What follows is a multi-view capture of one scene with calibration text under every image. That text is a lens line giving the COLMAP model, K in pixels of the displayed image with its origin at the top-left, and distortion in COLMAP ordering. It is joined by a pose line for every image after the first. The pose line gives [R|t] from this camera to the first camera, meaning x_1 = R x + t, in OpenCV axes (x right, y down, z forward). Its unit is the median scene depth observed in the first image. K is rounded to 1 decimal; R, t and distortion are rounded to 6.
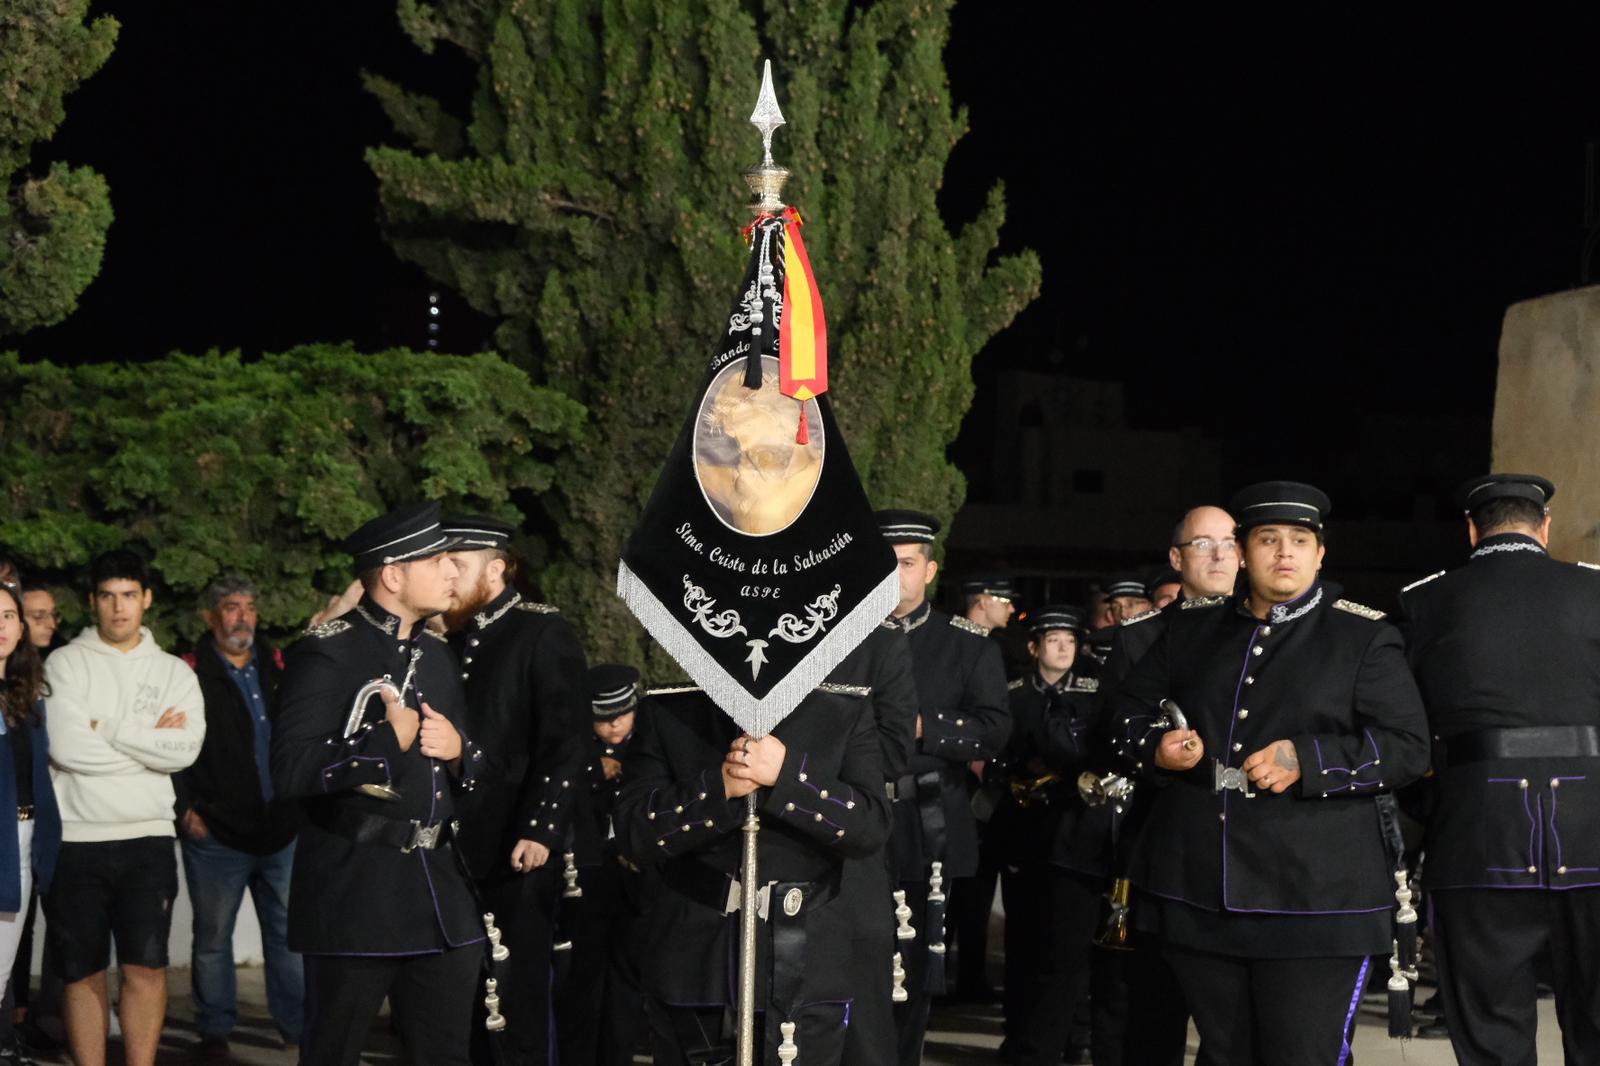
lens RADIAL K [[1235.7, 0, 800.0], [0, 1235.7, 533.0], [0, 0, 1]] dist [-0.007863, 0.010005]
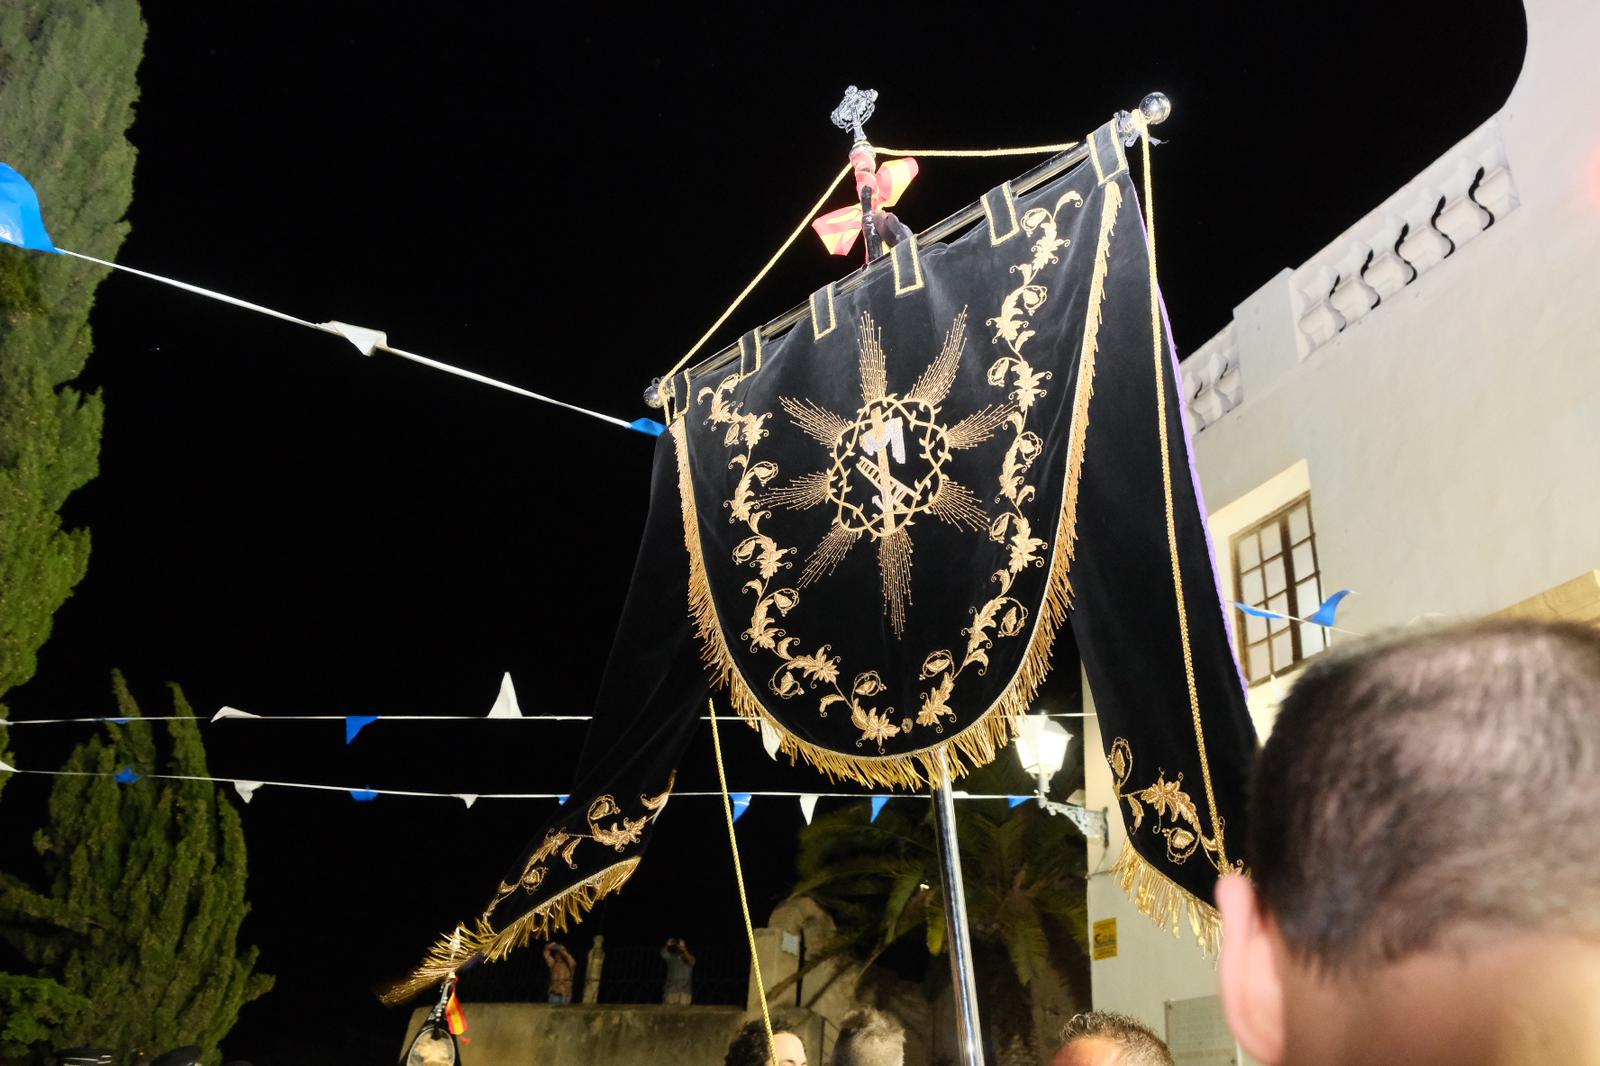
lens RADIAL K [[1235.7, 0, 800.0], [0, 1235.7, 533.0], [0, 0, 1]] dist [-0.007863, 0.010005]
pose [[0.818872, 0.296097, 0.491707, -0.477358], [0.043075, 0.822550, -0.567059, 0.562999], [-0.572358, 0.485529, 0.660809, -1.856684]]
